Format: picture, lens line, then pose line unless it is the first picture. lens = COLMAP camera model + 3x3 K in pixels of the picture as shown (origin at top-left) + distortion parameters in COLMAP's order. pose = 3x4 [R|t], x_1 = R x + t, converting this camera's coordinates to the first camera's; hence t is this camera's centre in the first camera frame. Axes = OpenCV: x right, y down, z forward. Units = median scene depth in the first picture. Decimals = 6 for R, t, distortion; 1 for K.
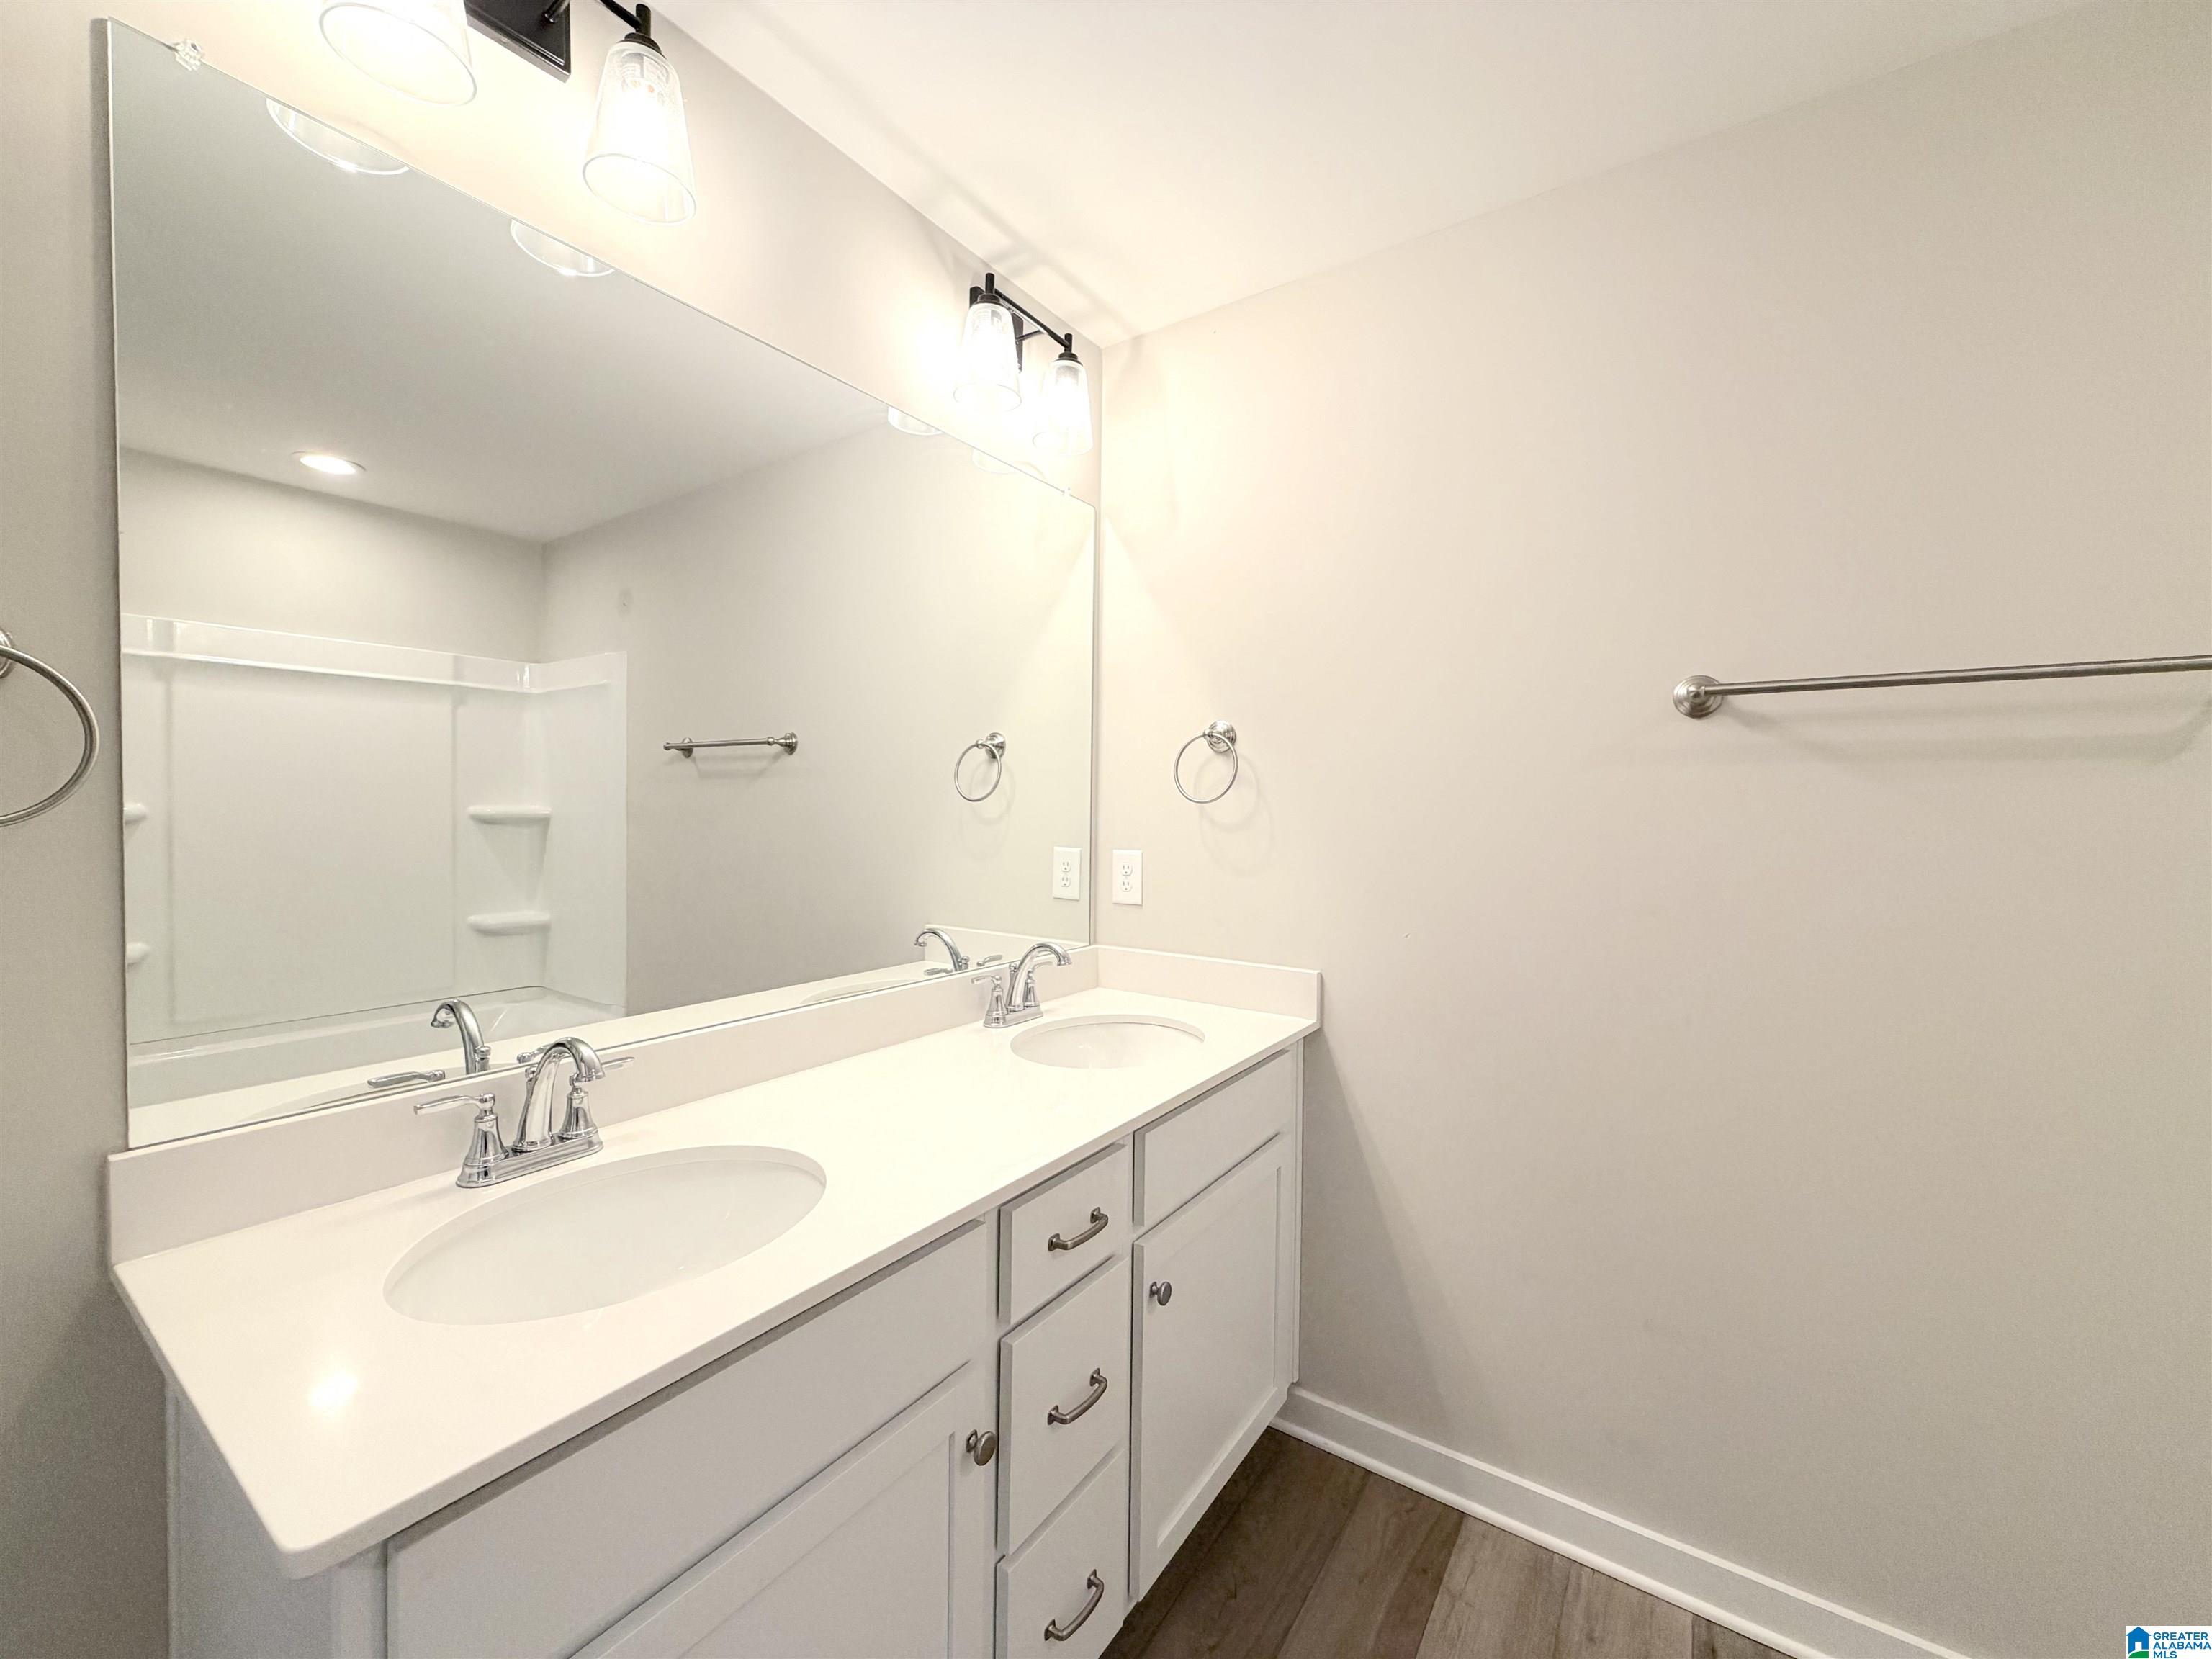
lens RADIAL K [[884.1, 0, 1097.5], [0, 884.1, 825.3], [0, 0, 1]] dist [0.000882, 0.000226]
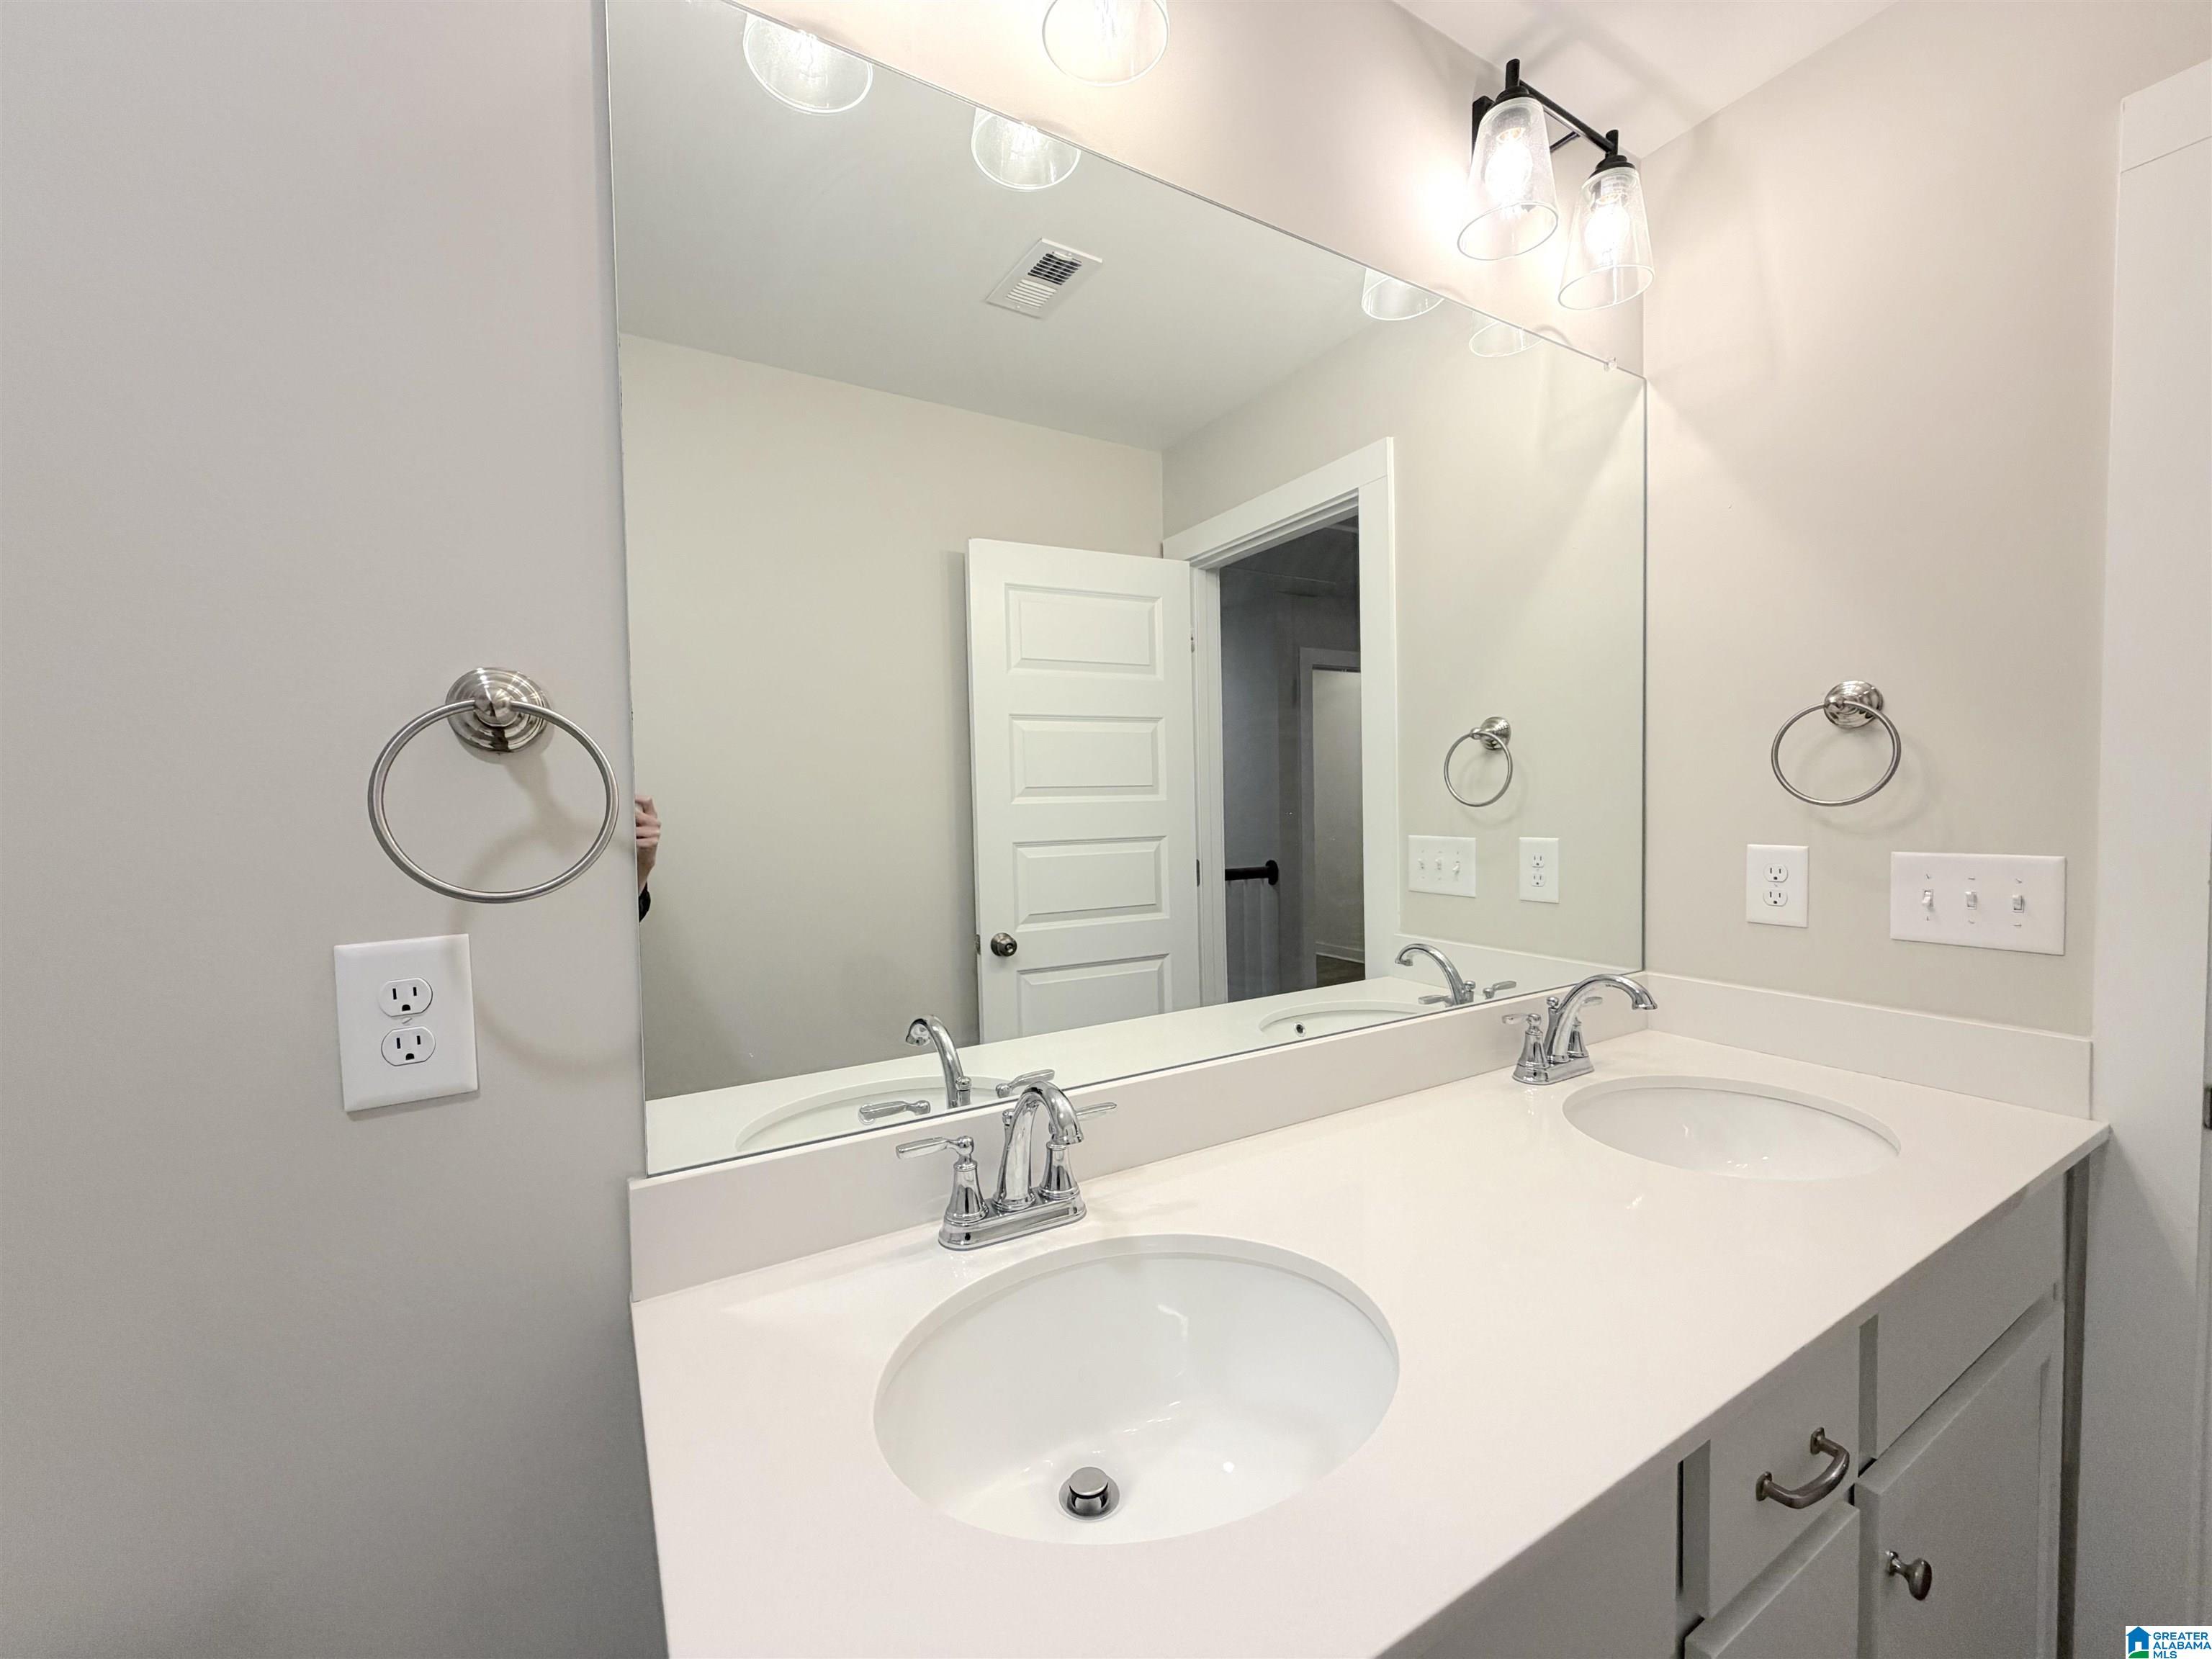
lens RADIAL K [[884.1, 0, 1106.2], [0, 884.1, 823.8], [0, 0, 1]] dist [0.000882, 0.000226]
pose [[0.916488, -0.015301, -0.399770, -0.151453], [0.018271, 0.999827, 0.003621, 0.001437], [0.399645, -0.010623, 0.916608, 0.189897]]
